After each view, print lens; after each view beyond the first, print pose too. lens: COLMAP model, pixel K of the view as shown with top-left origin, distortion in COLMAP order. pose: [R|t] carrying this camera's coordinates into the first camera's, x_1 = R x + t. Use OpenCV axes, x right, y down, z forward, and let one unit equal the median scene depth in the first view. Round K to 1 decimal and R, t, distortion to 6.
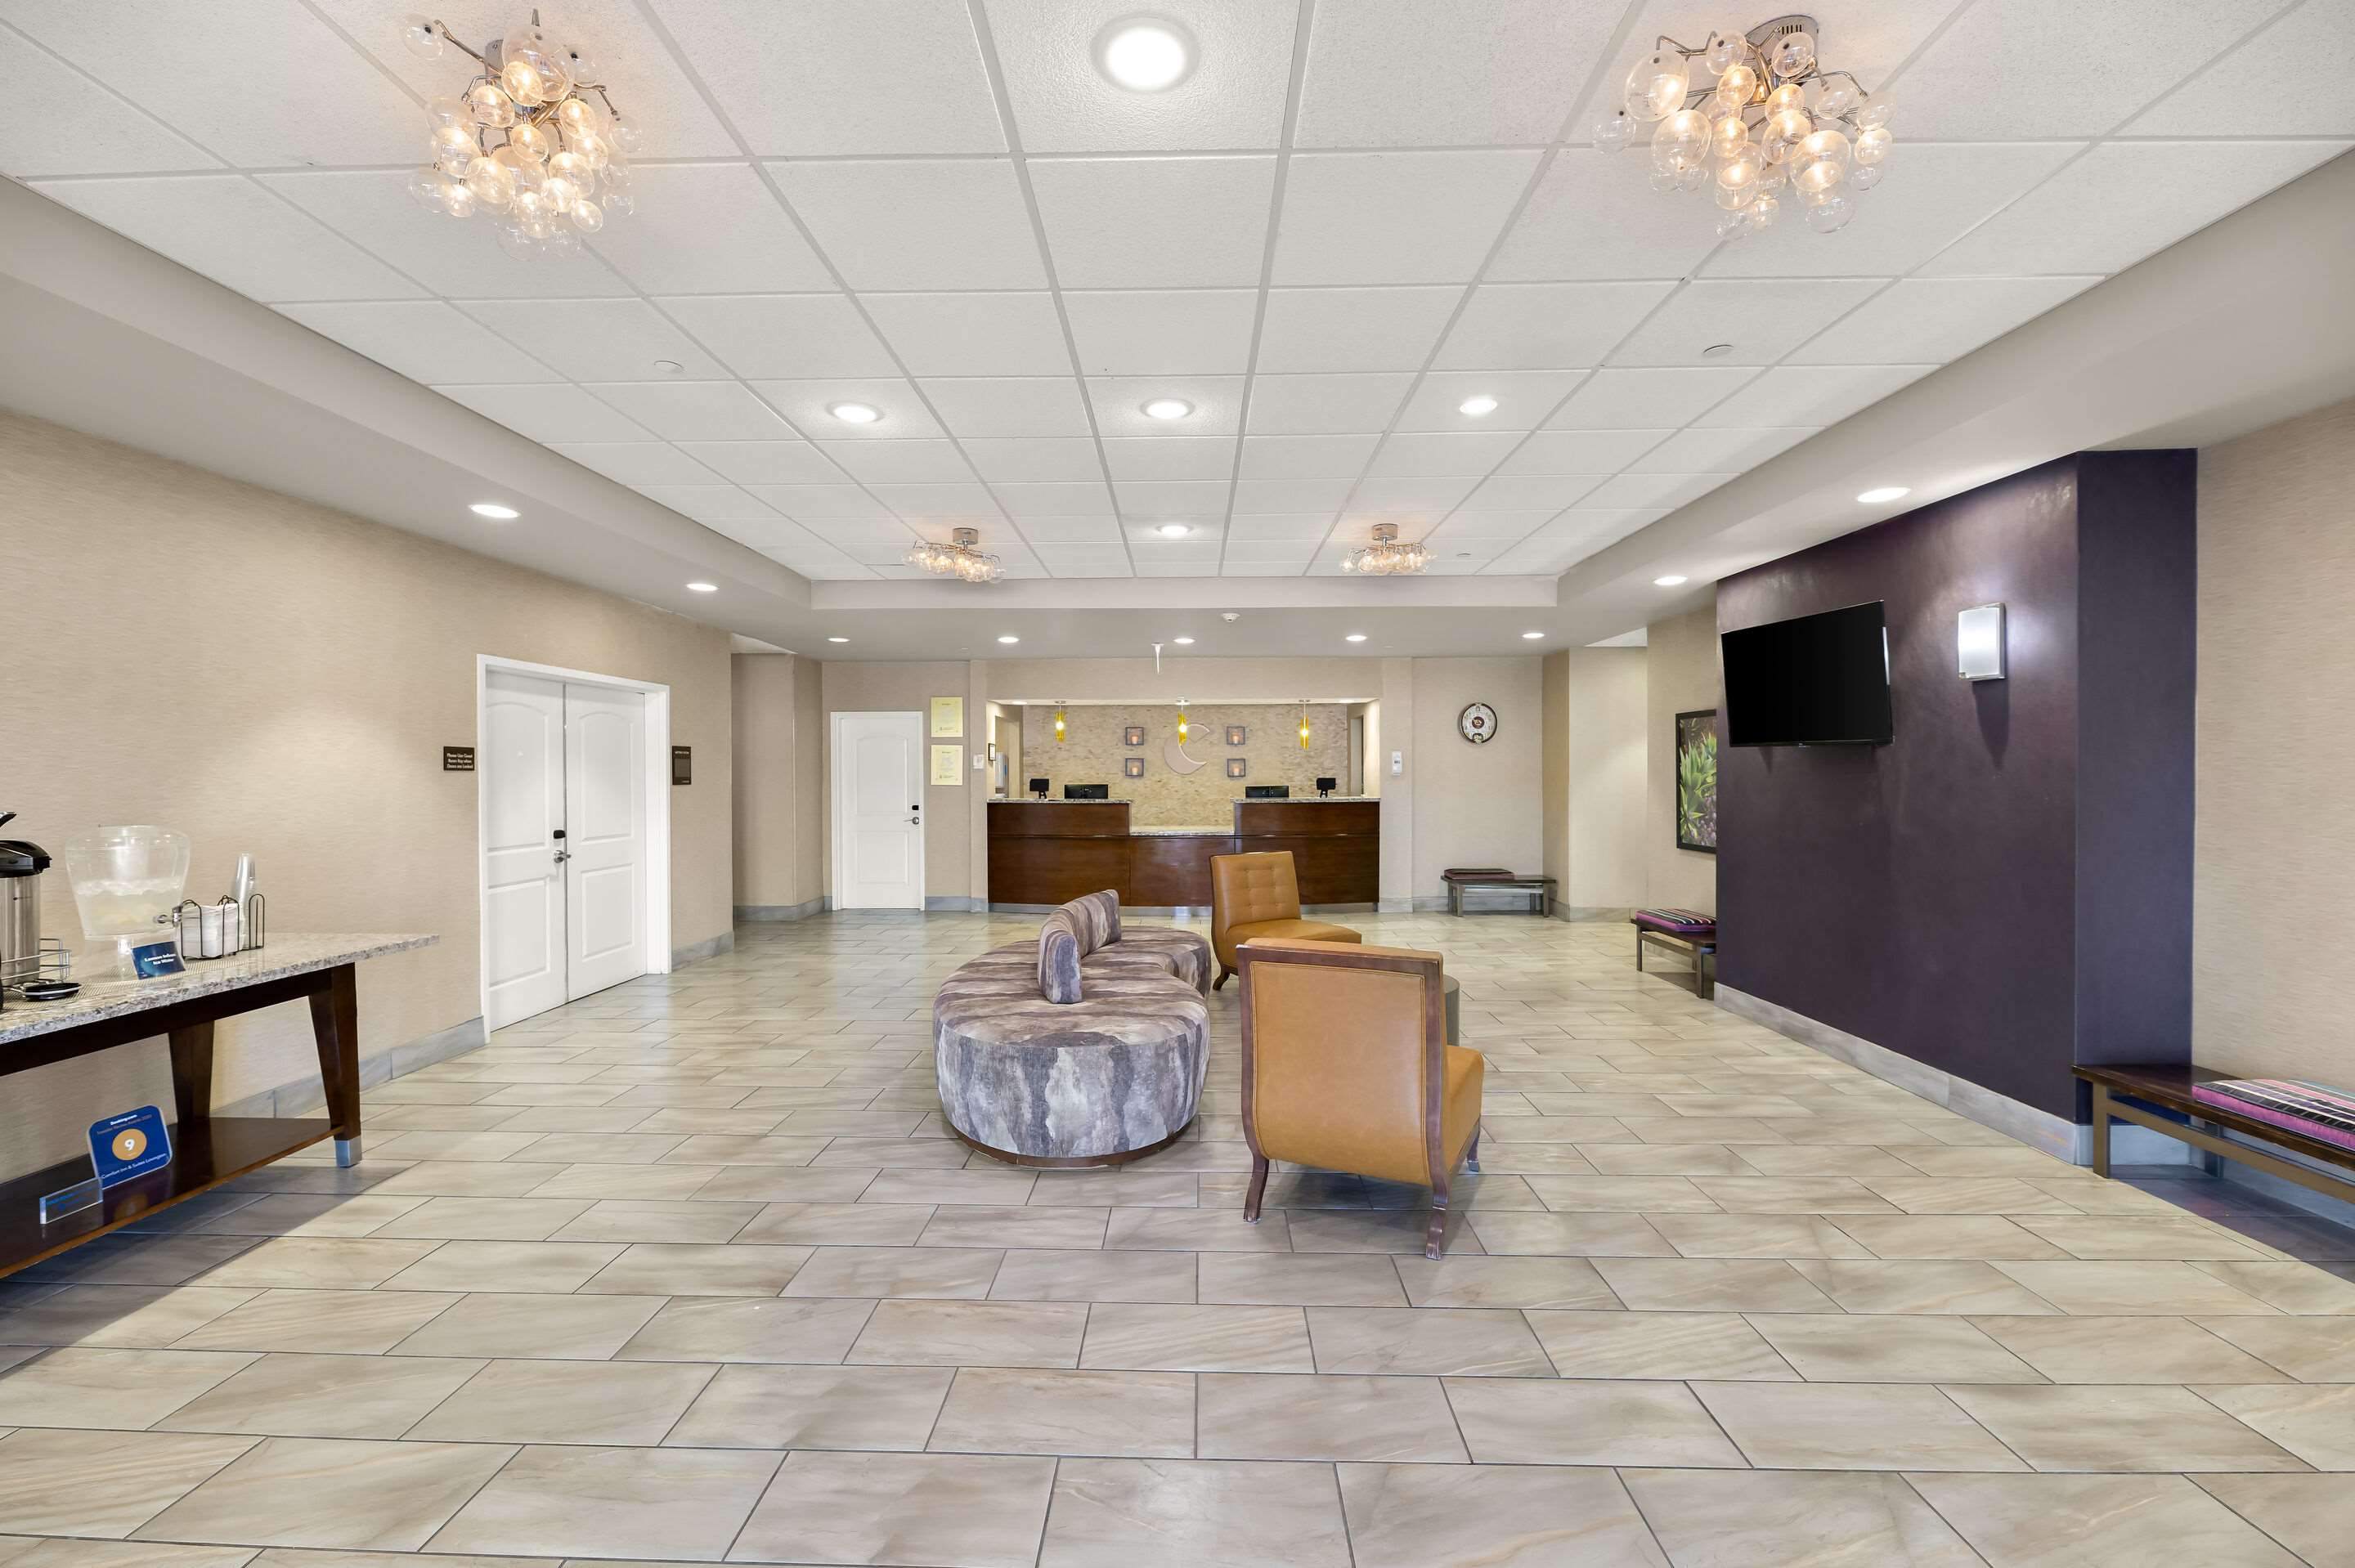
lens RADIAL K [[950.1, 0, 1164.6], [0, 950.1, 784.3], [0, 0, 1]] dist [-0.001695, -0.001523]
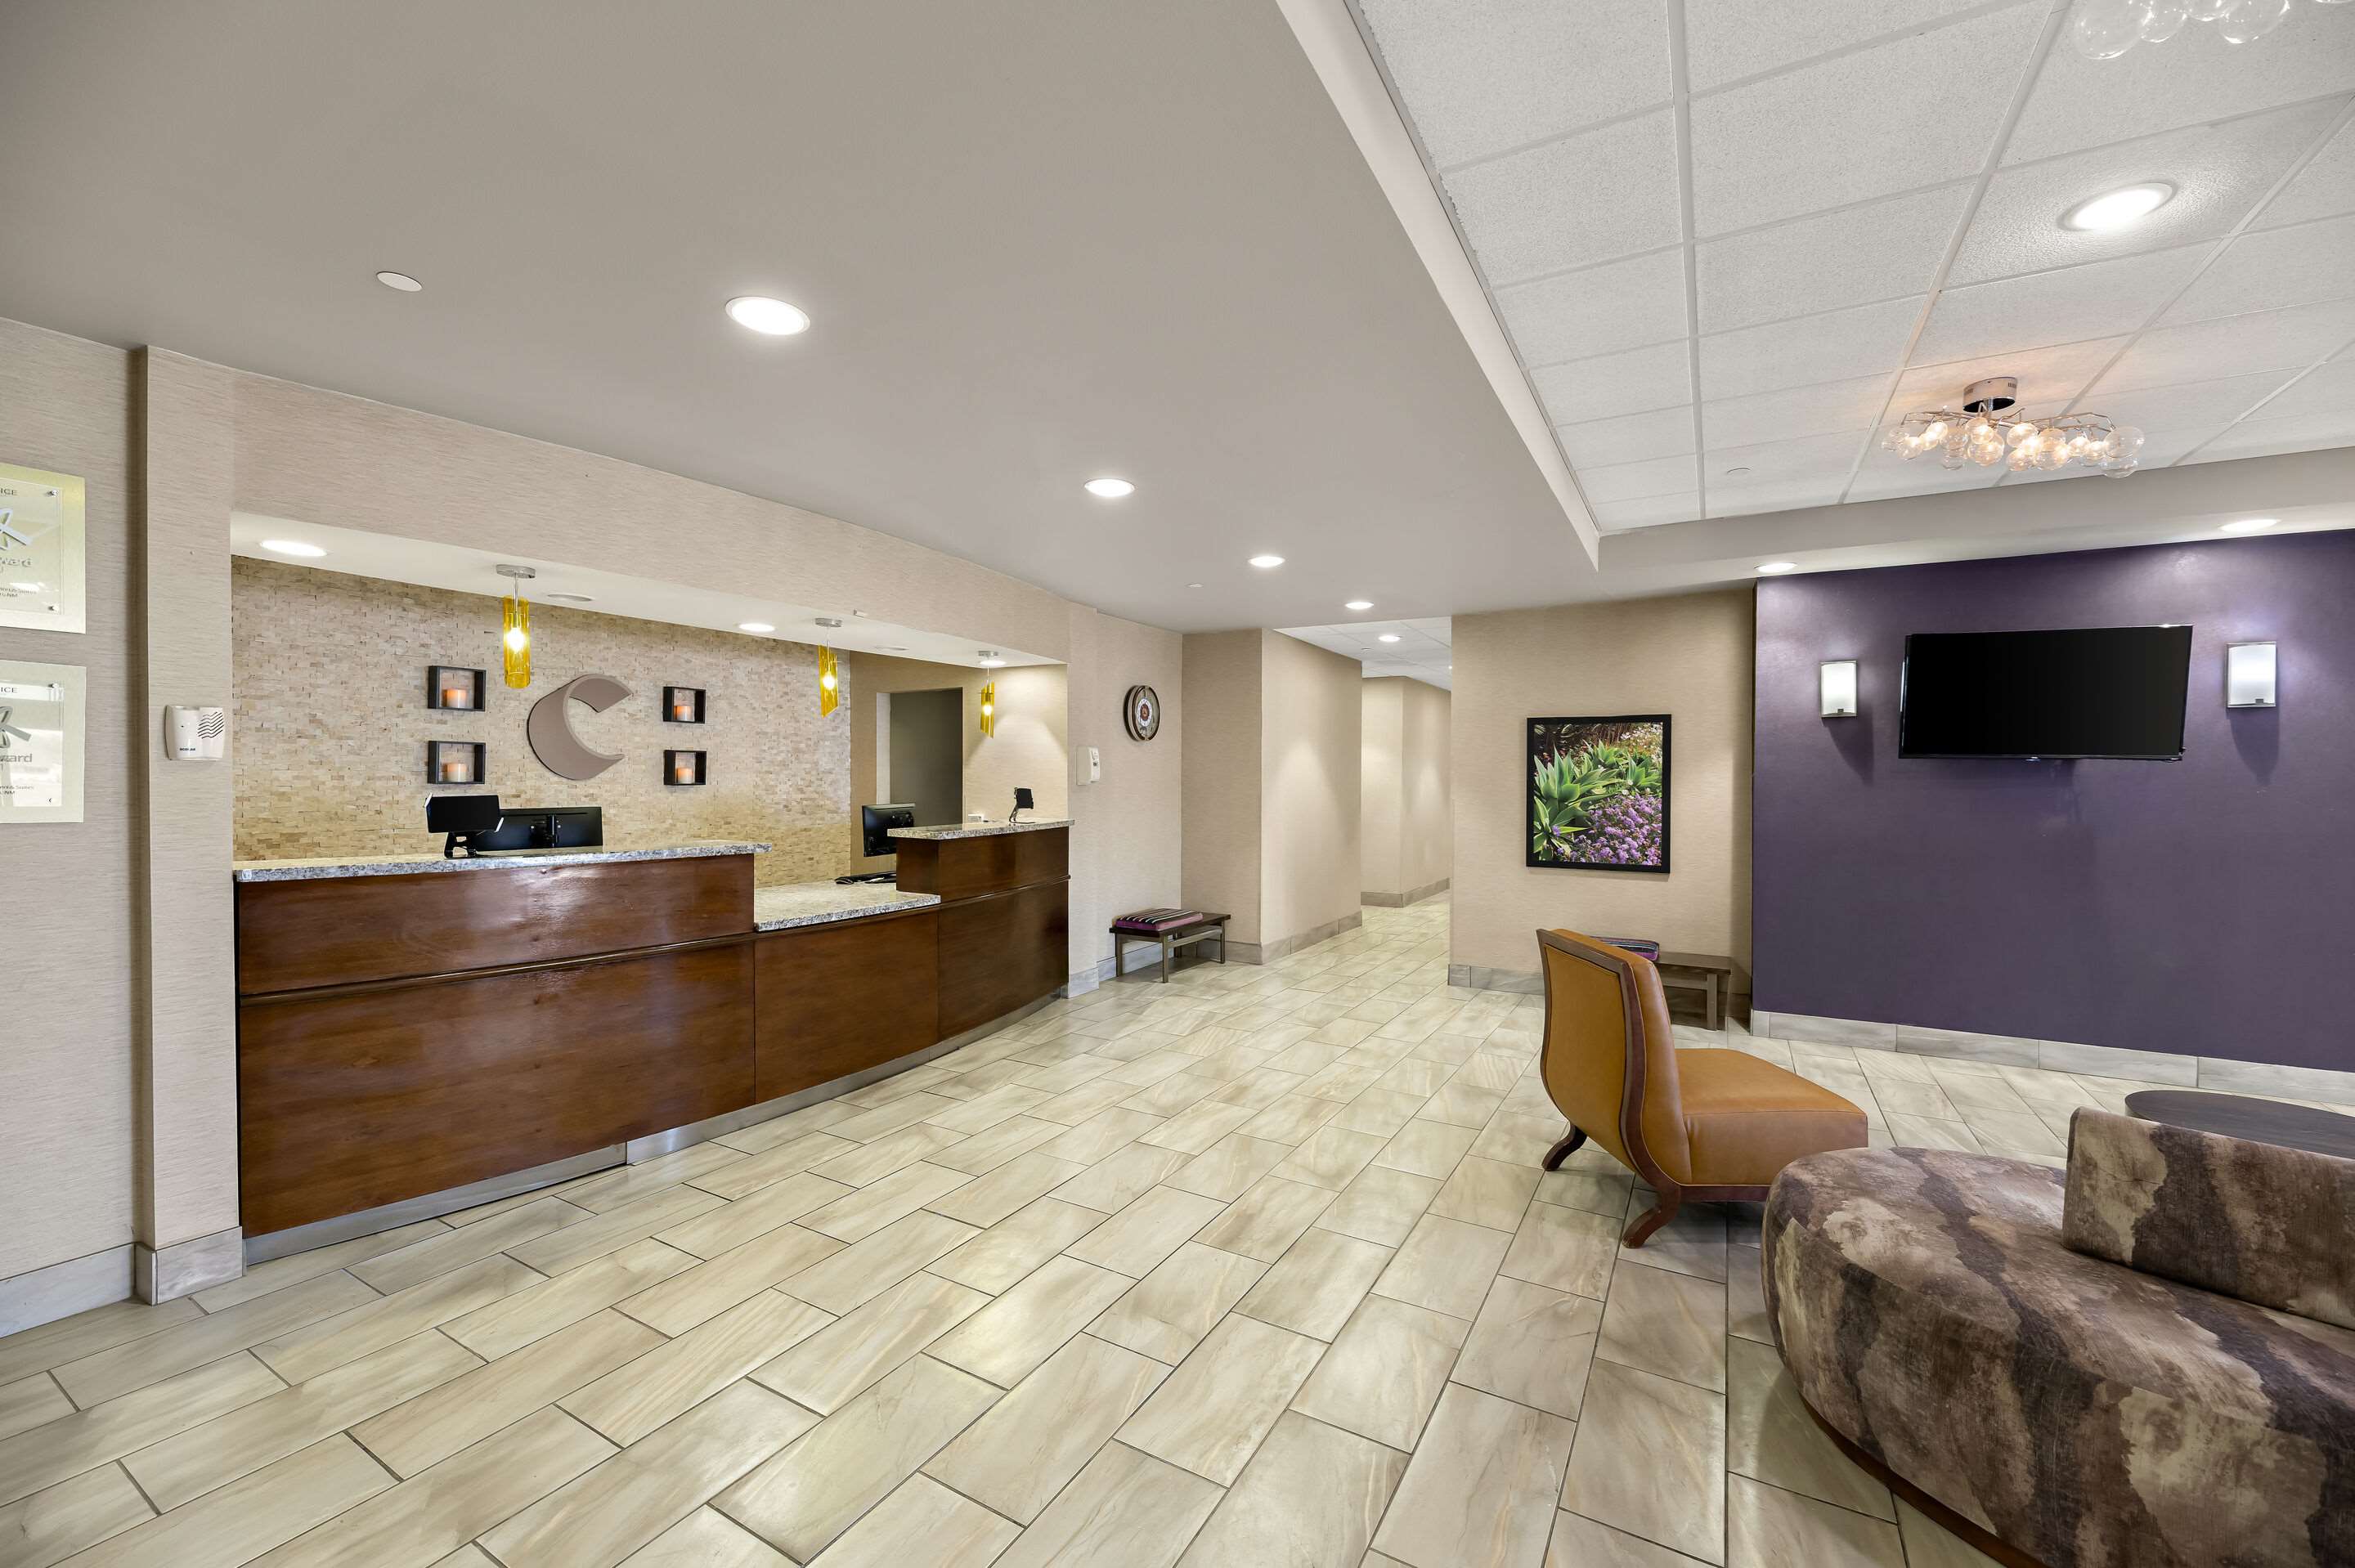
lens RADIAL K [[950.1, 0, 1167.7], [0, 950.1, 777.8], [0, 0, 1]] dist [-0.001695, -0.001523]
pose [[0.478047, 0.006125, 0.878313, -0.574980], [0.003634, 0.999953, -0.008951, -0.014718], [-0.878327, 0.007470, 0.478003, 1.189567]]
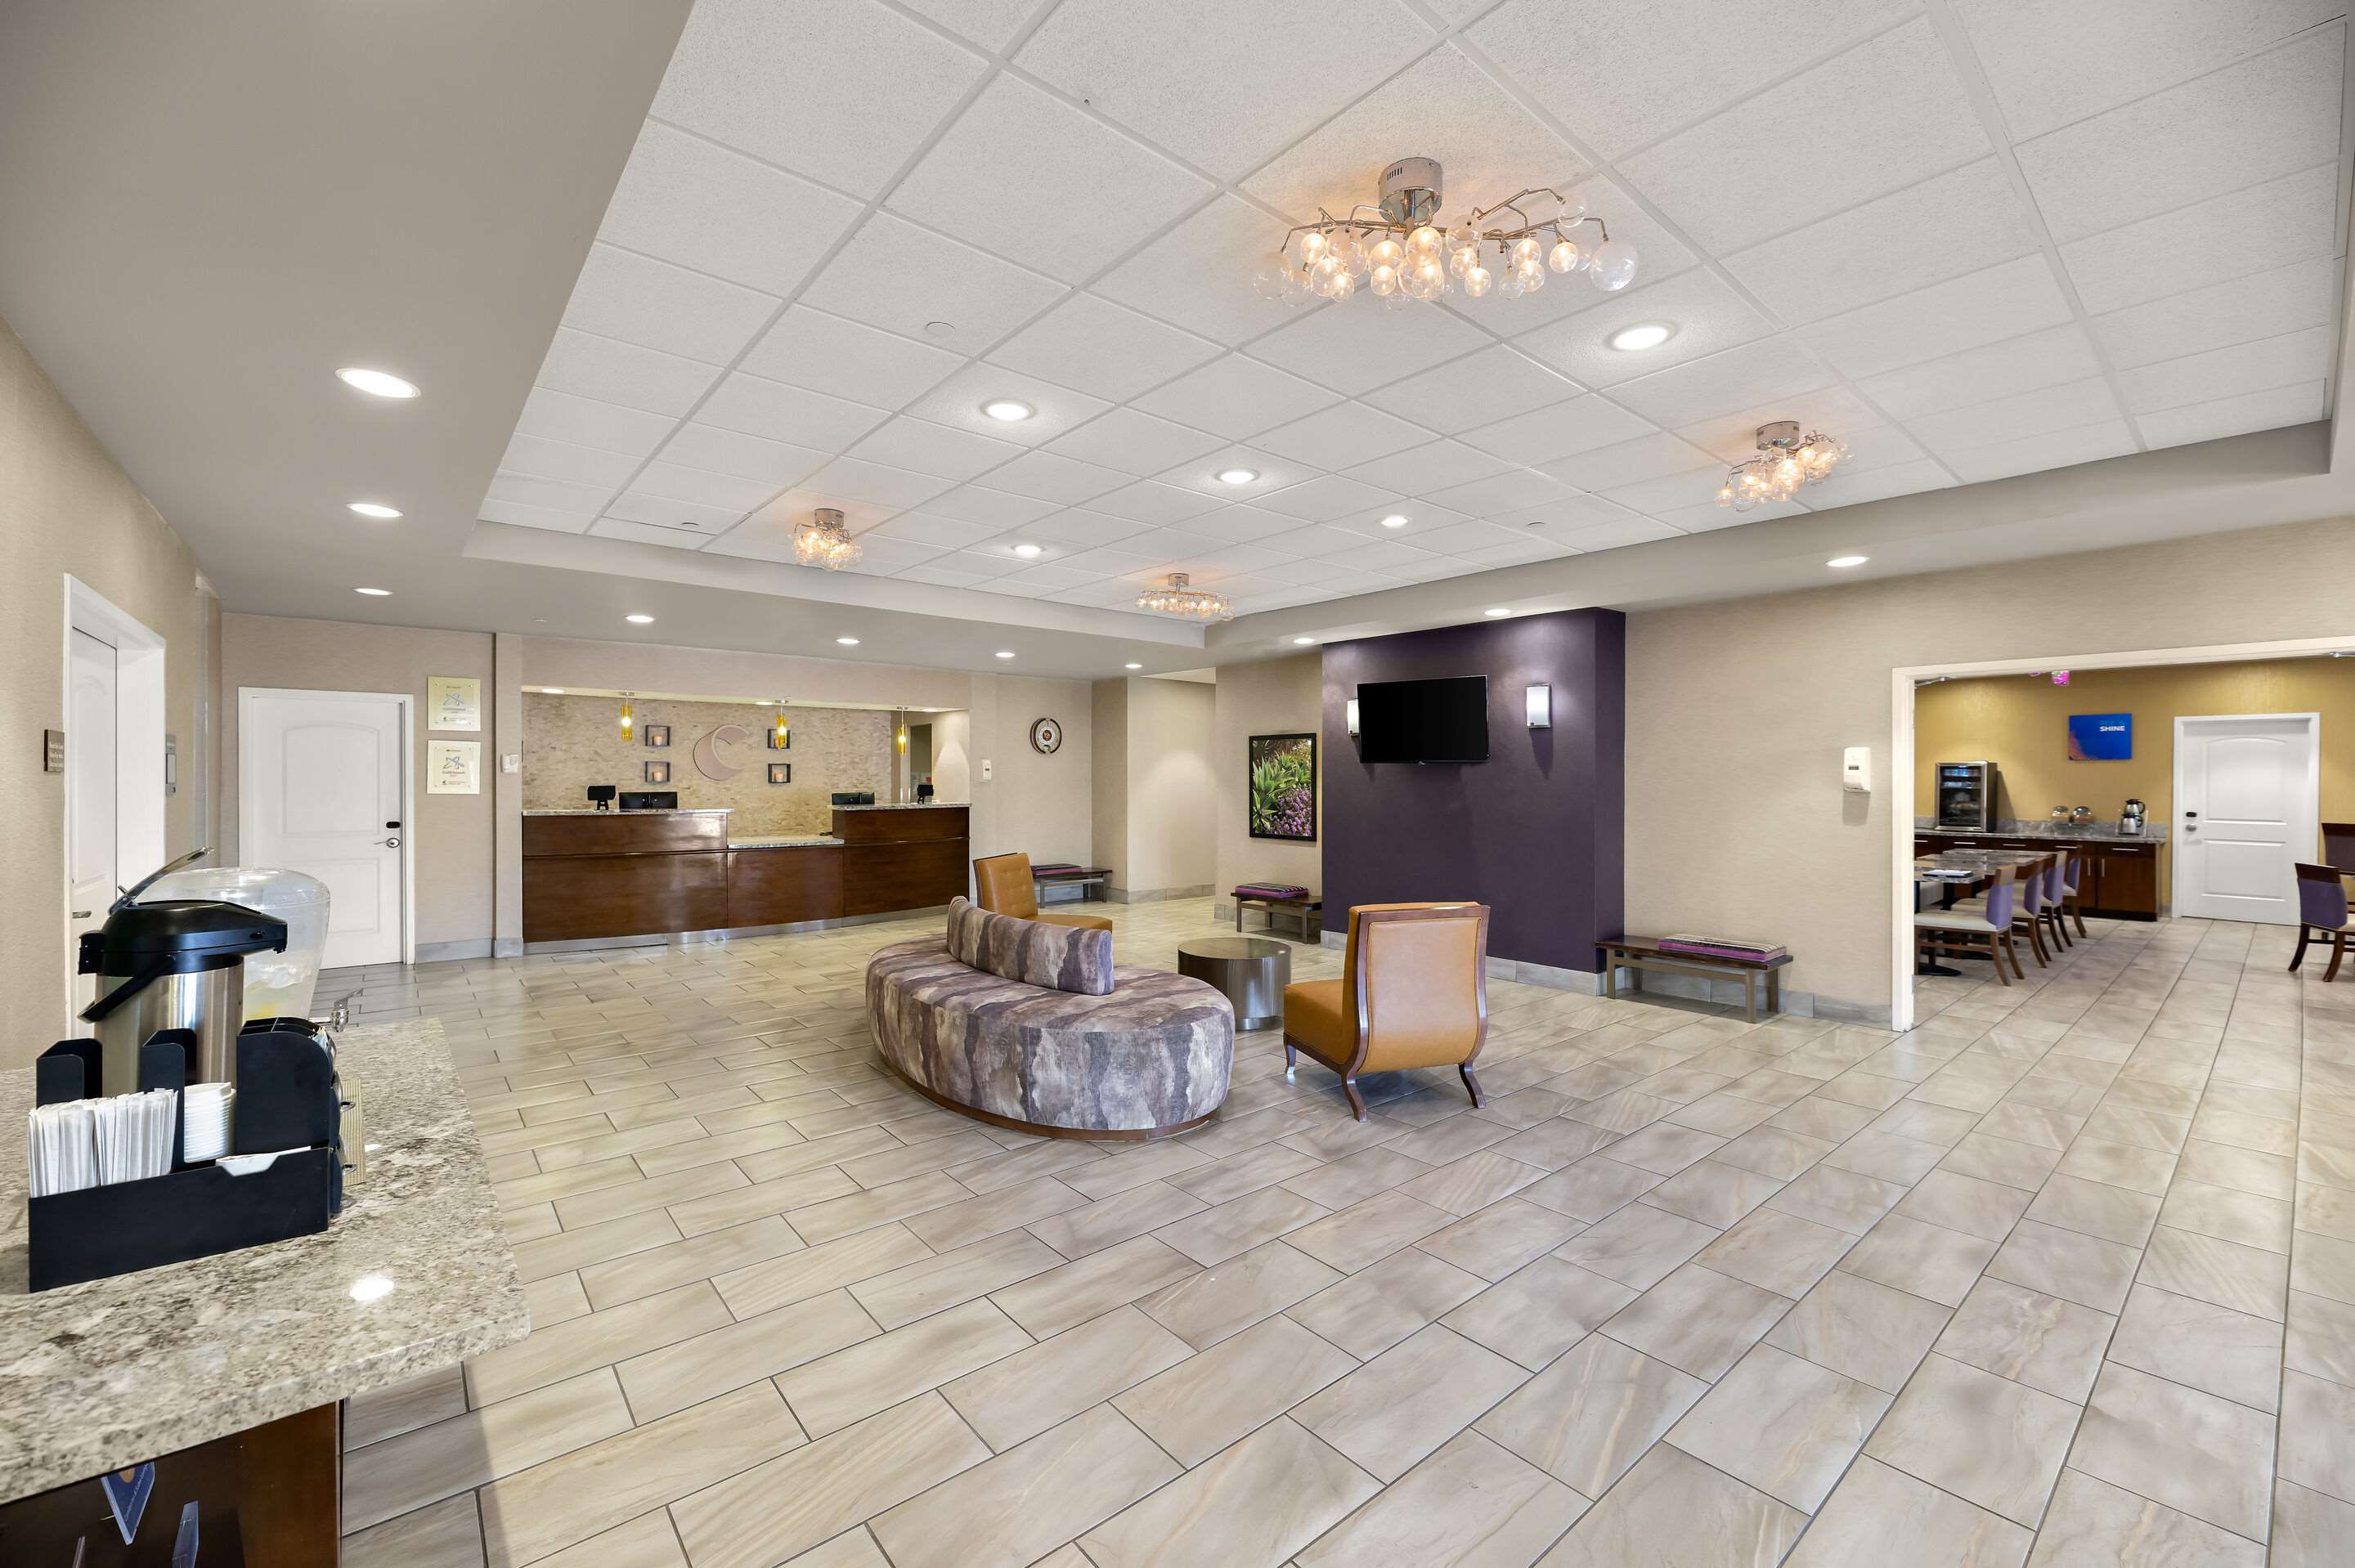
lens RADIAL K [[950.1, 0, 1161.5], [0, 950.1, 779.0], [0, 0, 1]] dist [-0.001695, -0.001523]
pose [[0.754221, 0.003587, 0.656611, -0.580416], [0.004578, 0.999932, -0.010721, -0.000740], [-0.656605, 0.011092, 0.754153, 0.110498]]
